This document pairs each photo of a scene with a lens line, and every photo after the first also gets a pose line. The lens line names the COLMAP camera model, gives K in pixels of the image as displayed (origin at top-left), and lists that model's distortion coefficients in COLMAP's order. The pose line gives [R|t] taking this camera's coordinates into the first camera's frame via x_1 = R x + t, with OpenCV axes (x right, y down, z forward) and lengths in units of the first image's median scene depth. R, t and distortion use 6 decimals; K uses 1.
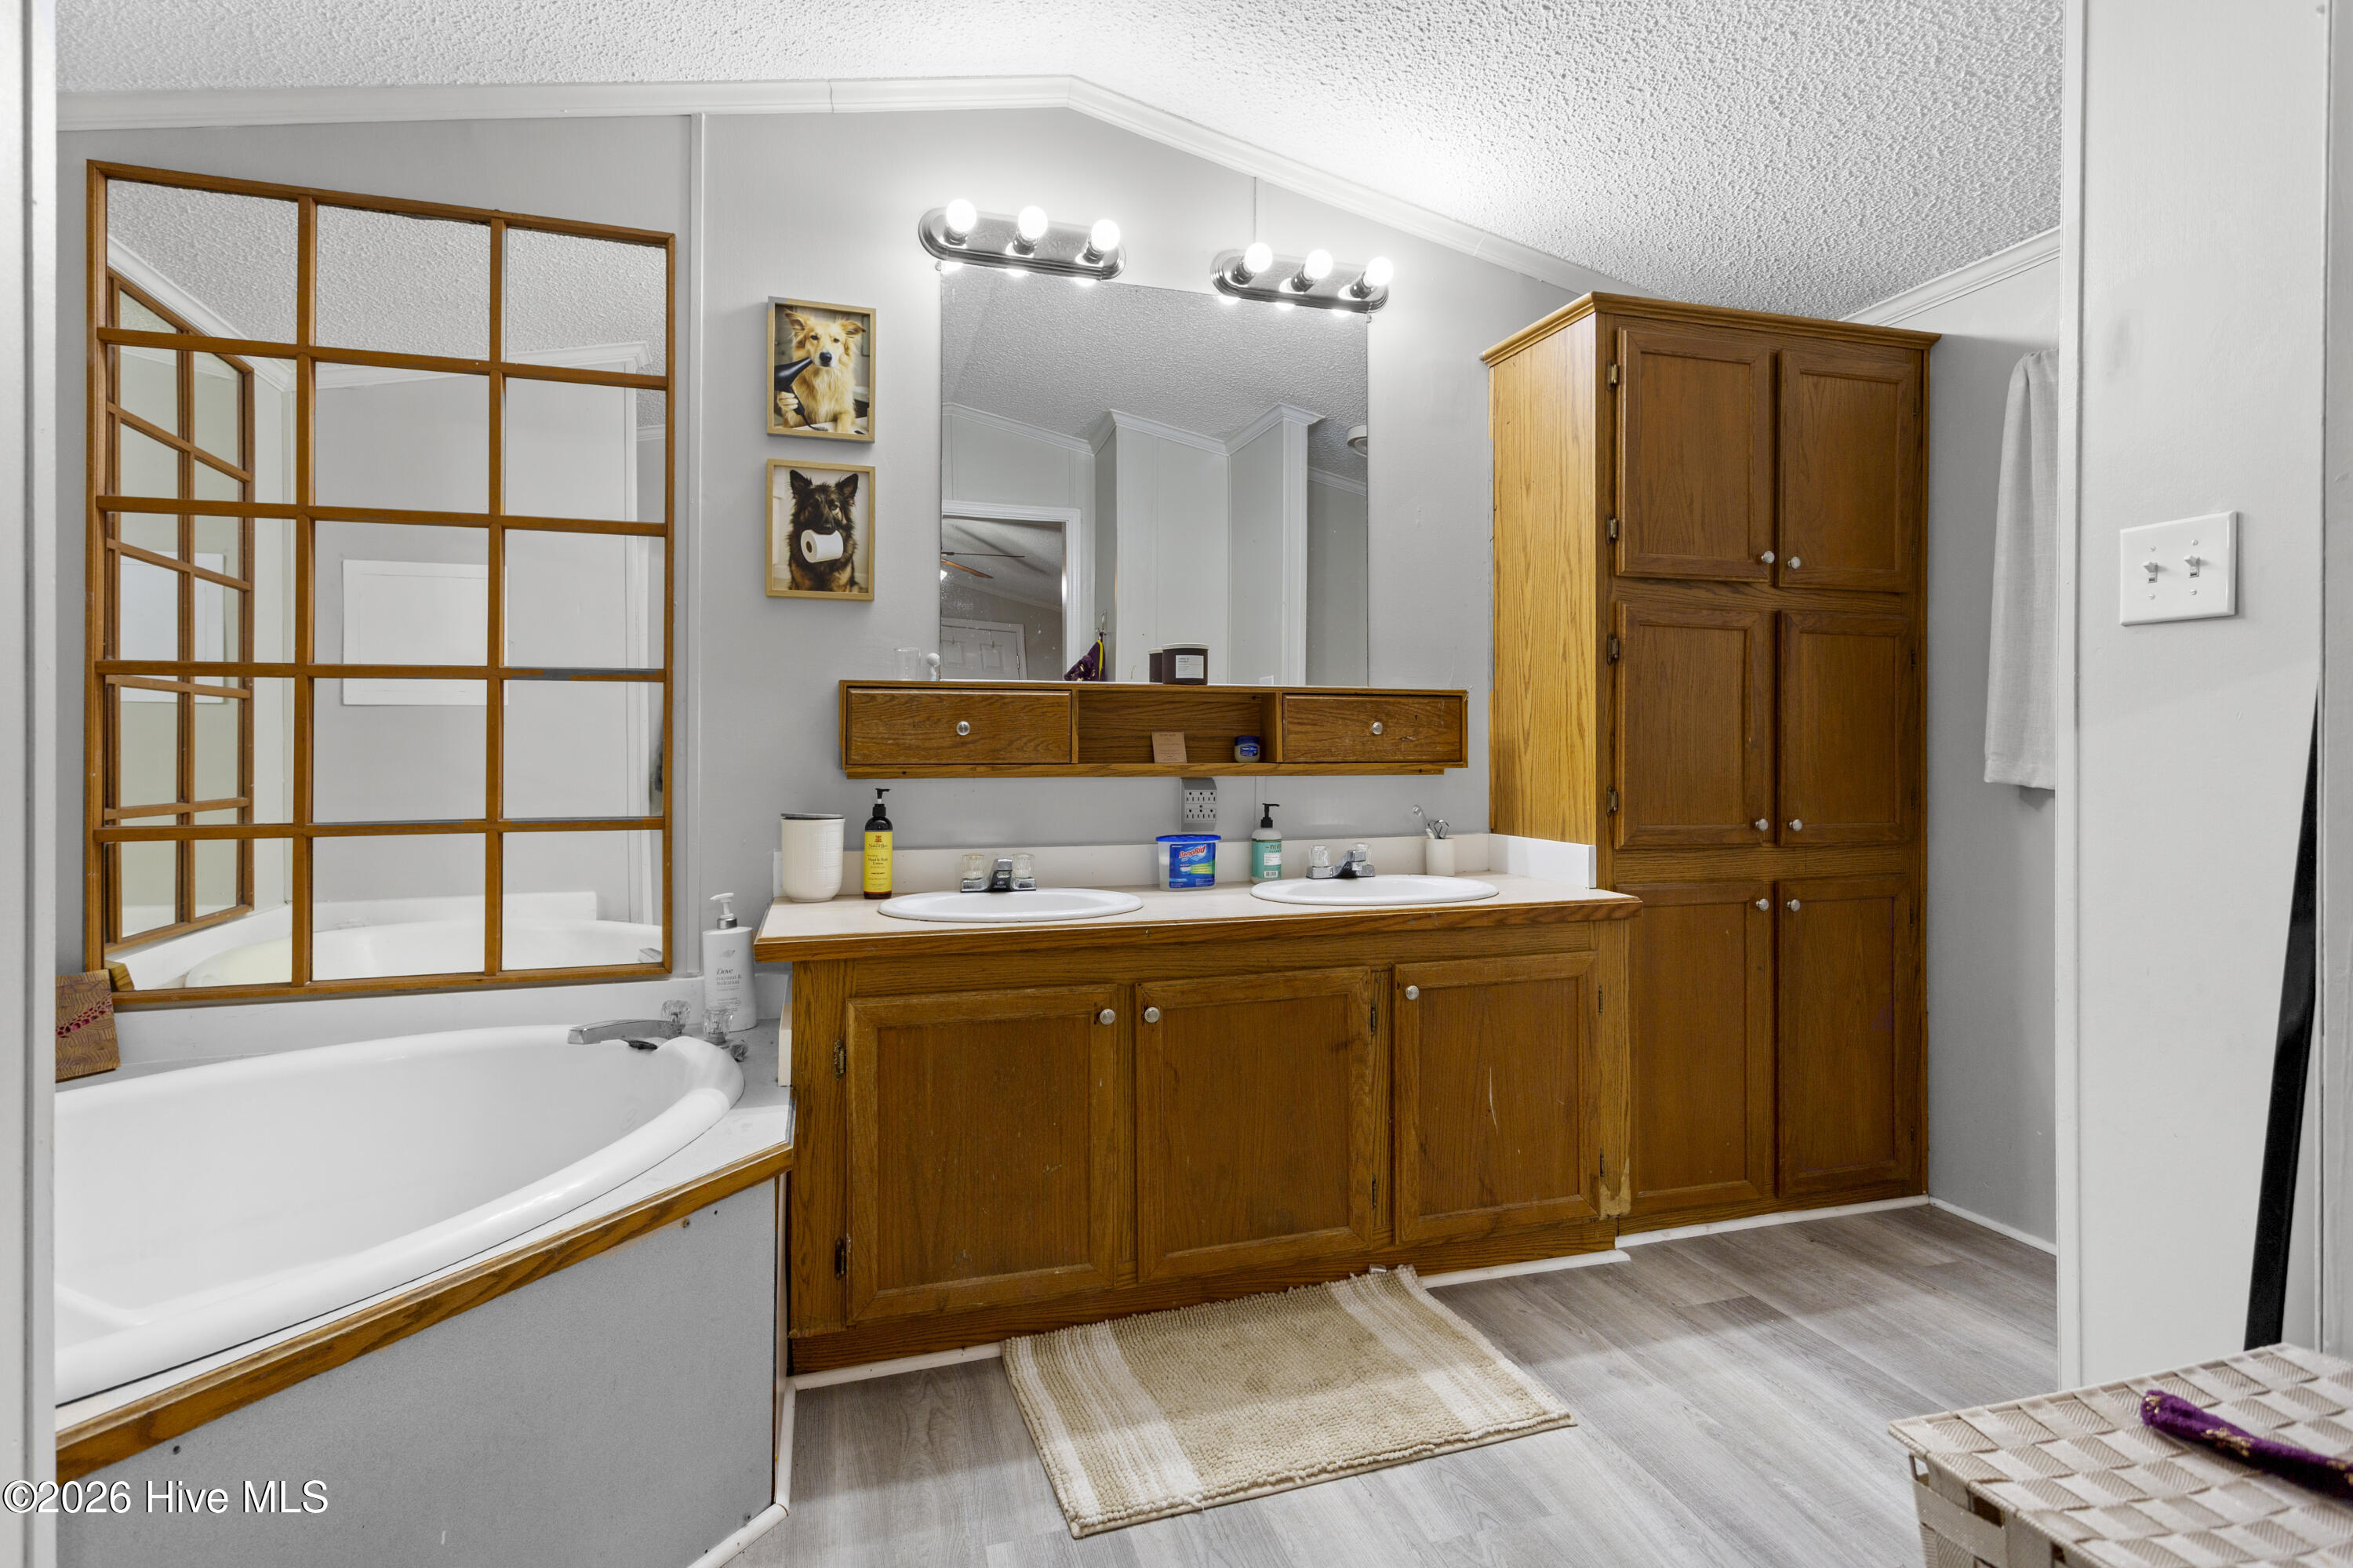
lens RADIAL K [[1115.0, 0, 1142.0], [0, 1115.0, 749.3], [0, 0, 1]] dist [0.005016, 0.000896]
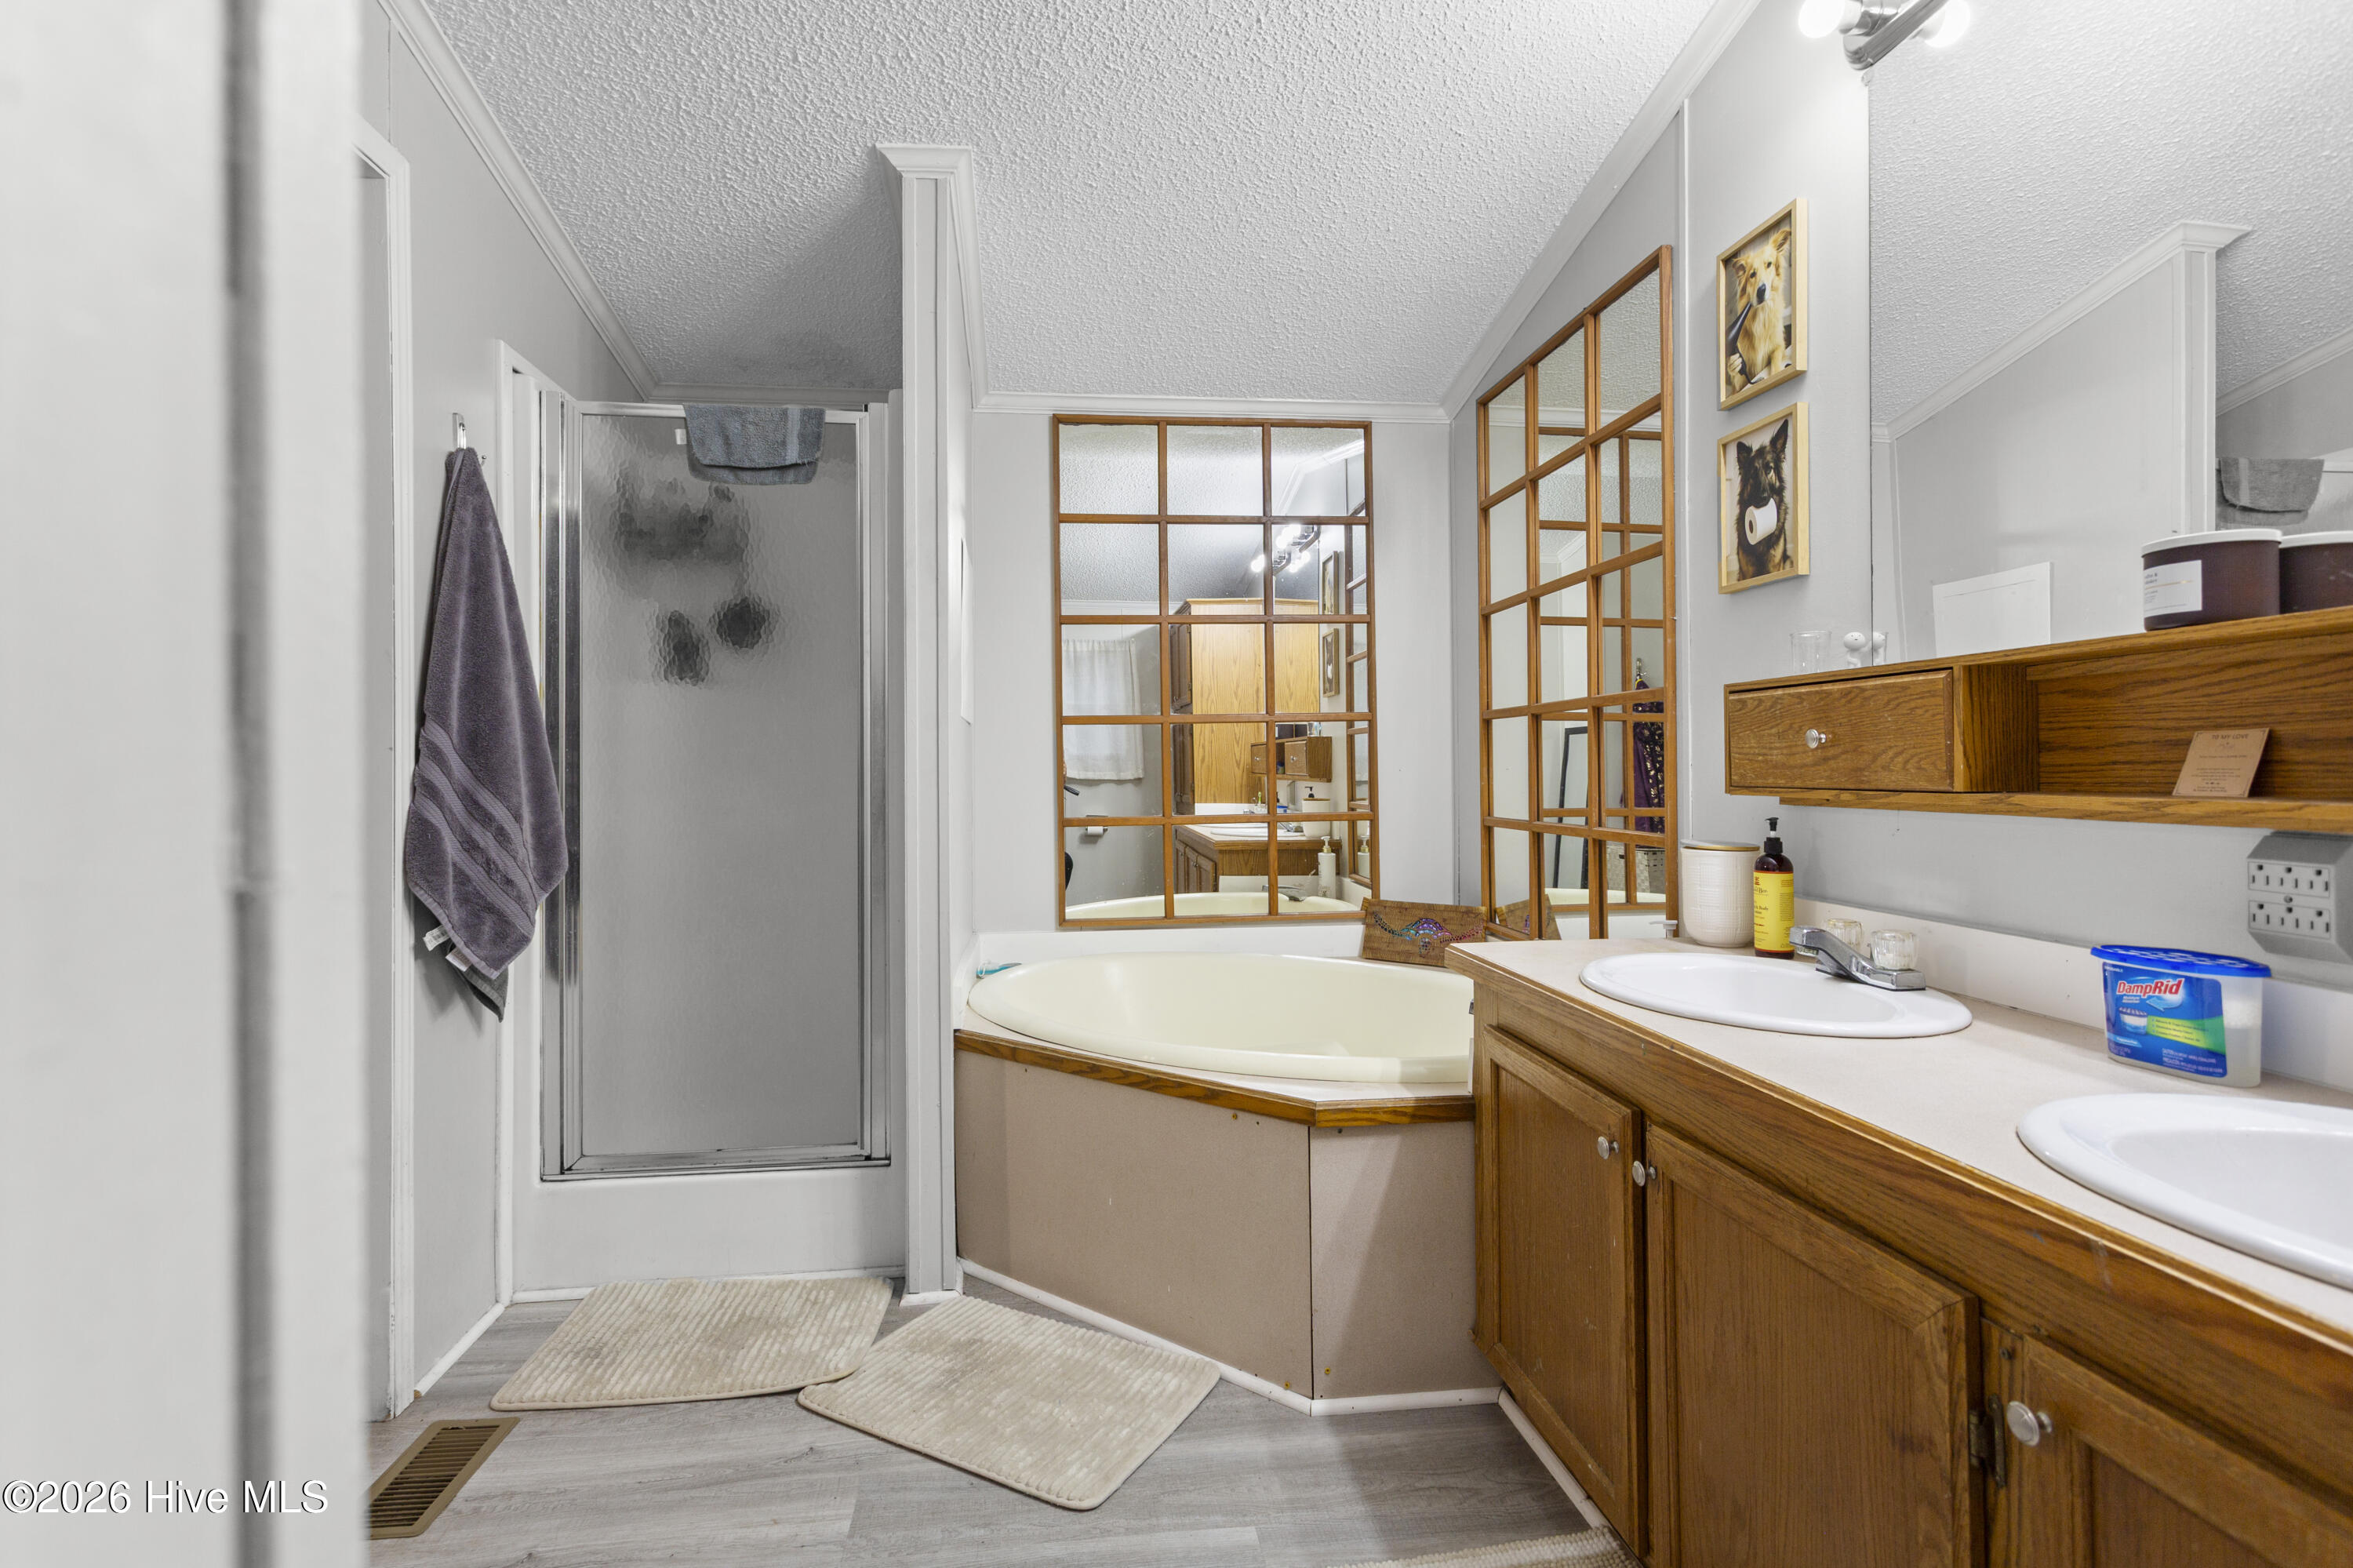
lens RADIAL K [[1115.0, 0, 1194.9], [0, 1115.0, 750.4], [0, 0, 1]] dist [0.005016, 0.000896]
pose [[-0.137789, -0.013512, -0.990369, 0.590587], [0.008532, 0.999854, -0.014829, -0.003893], [0.990425, -0.010493, -0.137654, 0.699827]]
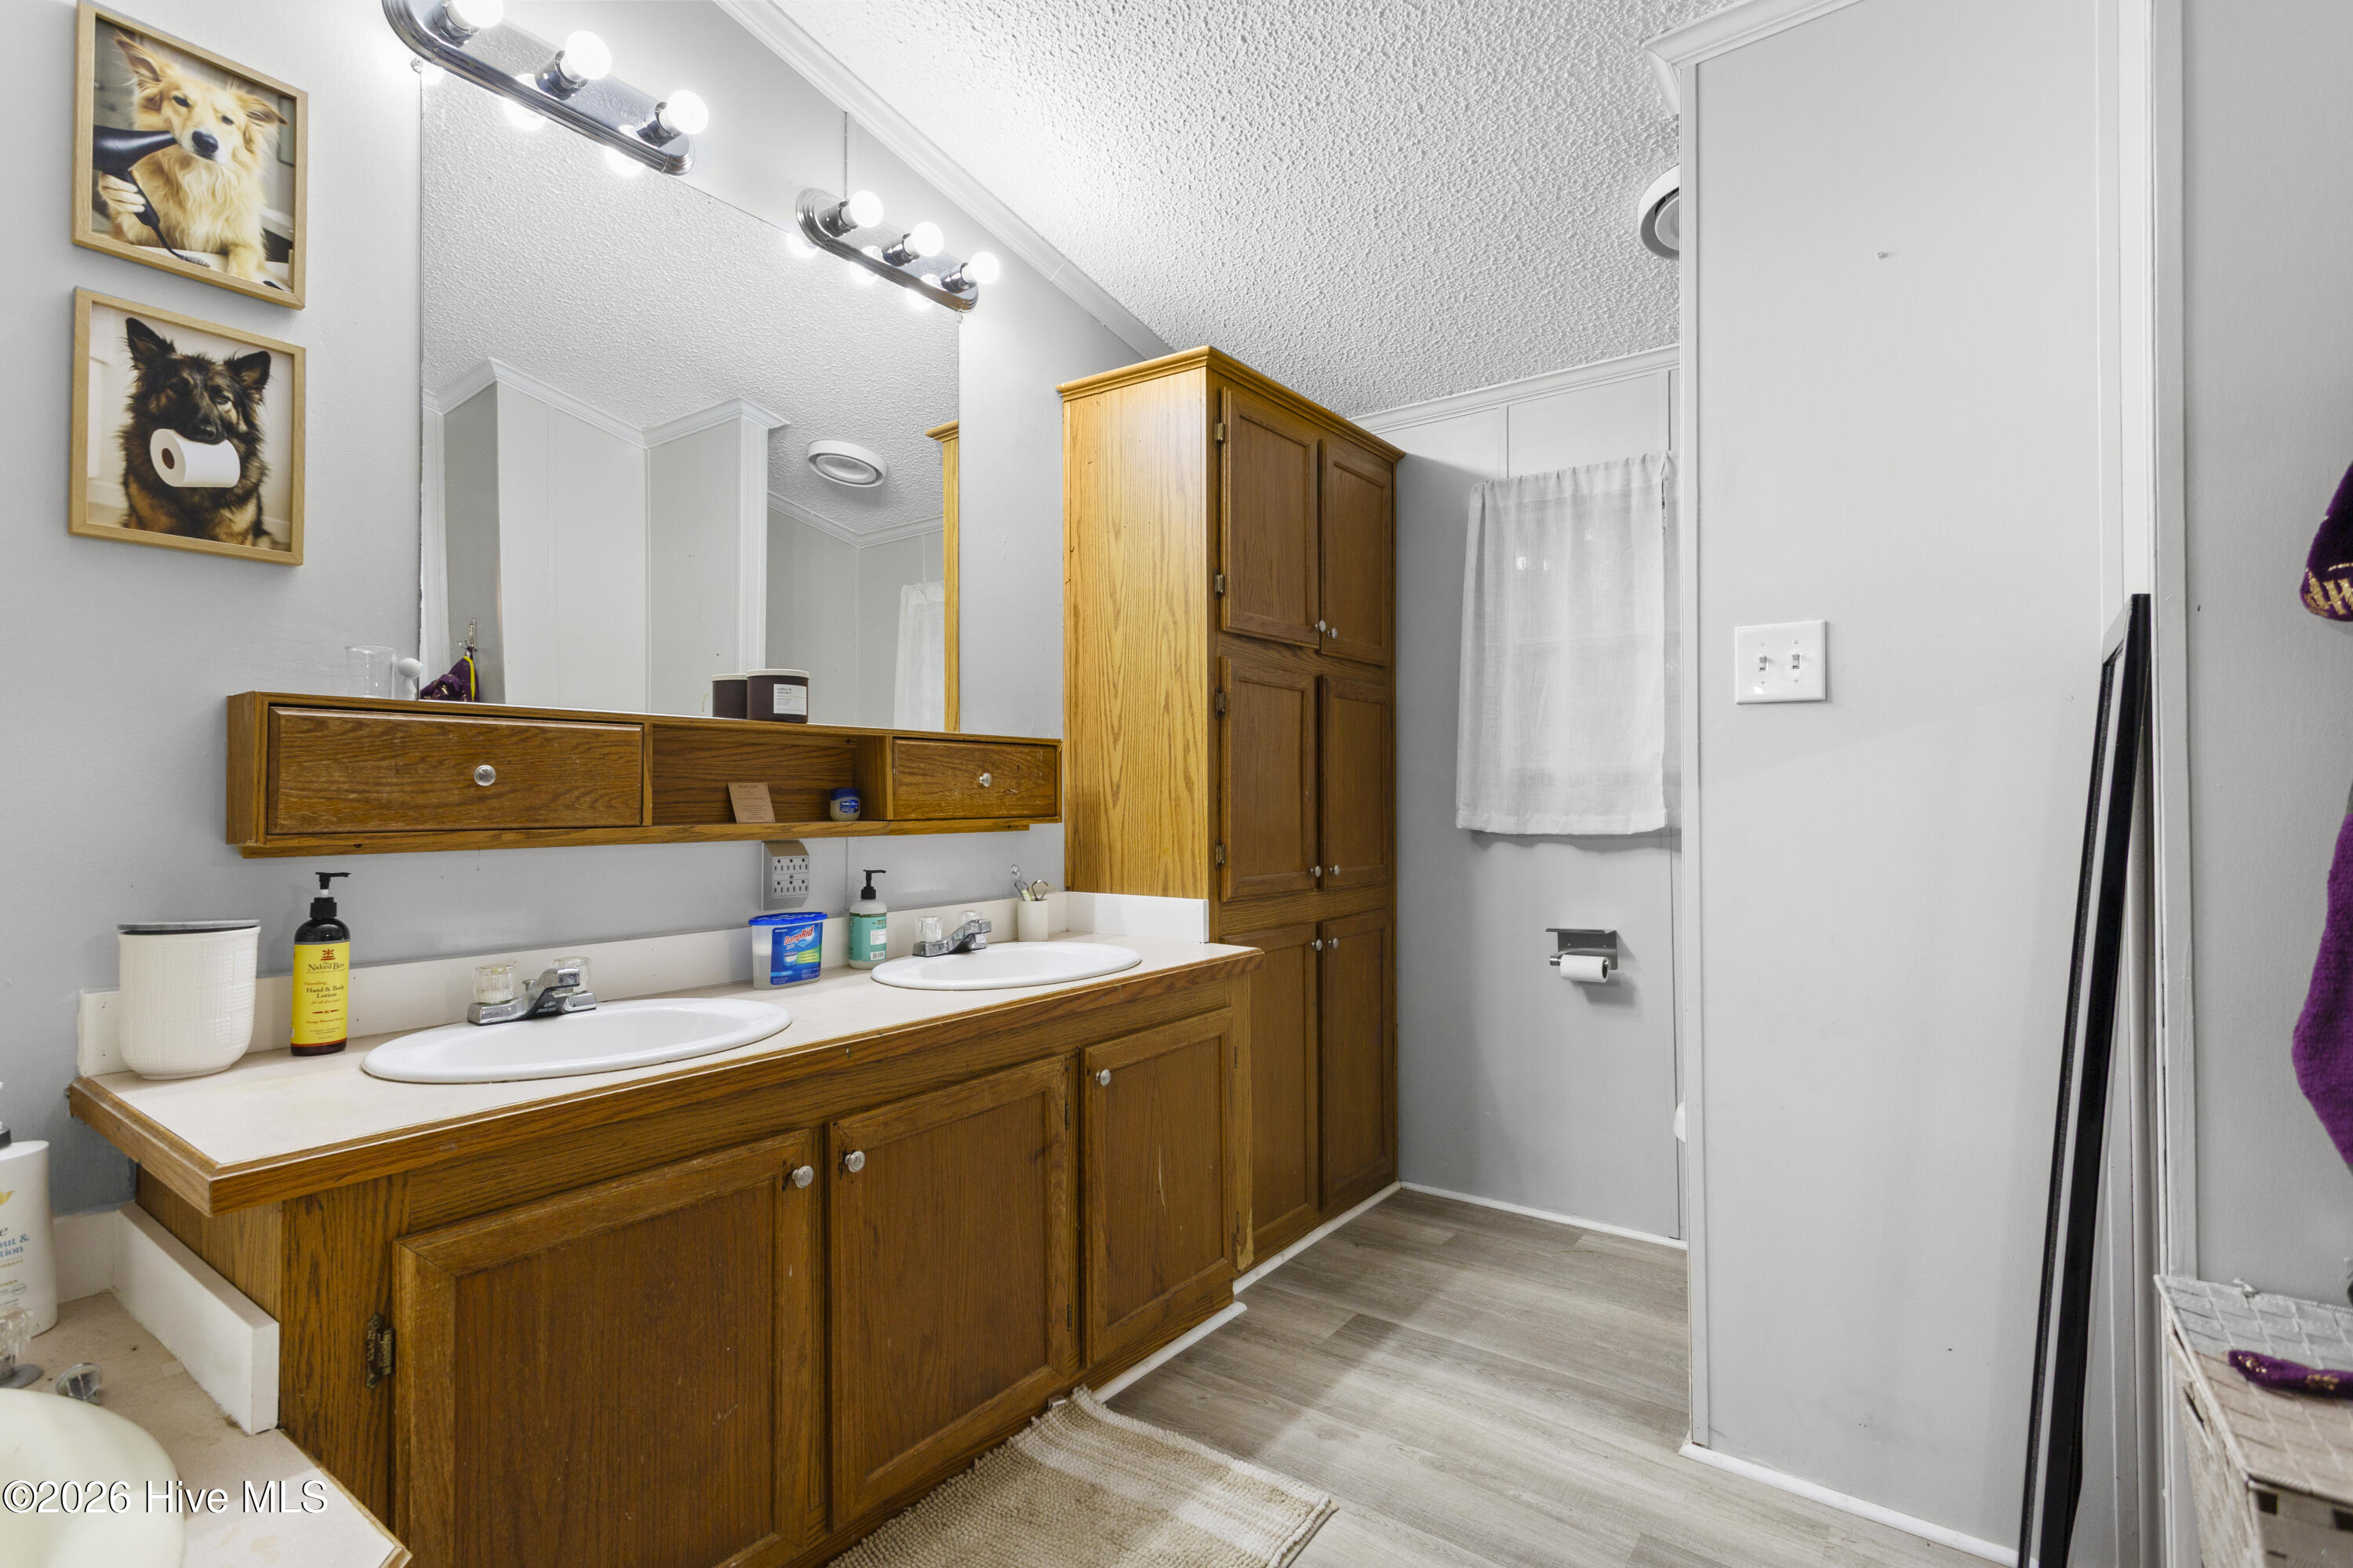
lens RADIAL K [[1115.0, 0, 1142.1], [0, 1115.0, 782.4], [0, 0, 1]] dist [0.005016, 0.000896]
pose [[0.803800, 0.006028, 0.594870, -0.237561], [0.002480, 0.999906, -0.013483, -0.004784], [-0.594895, 0.012313, 0.803709, 0.236813]]
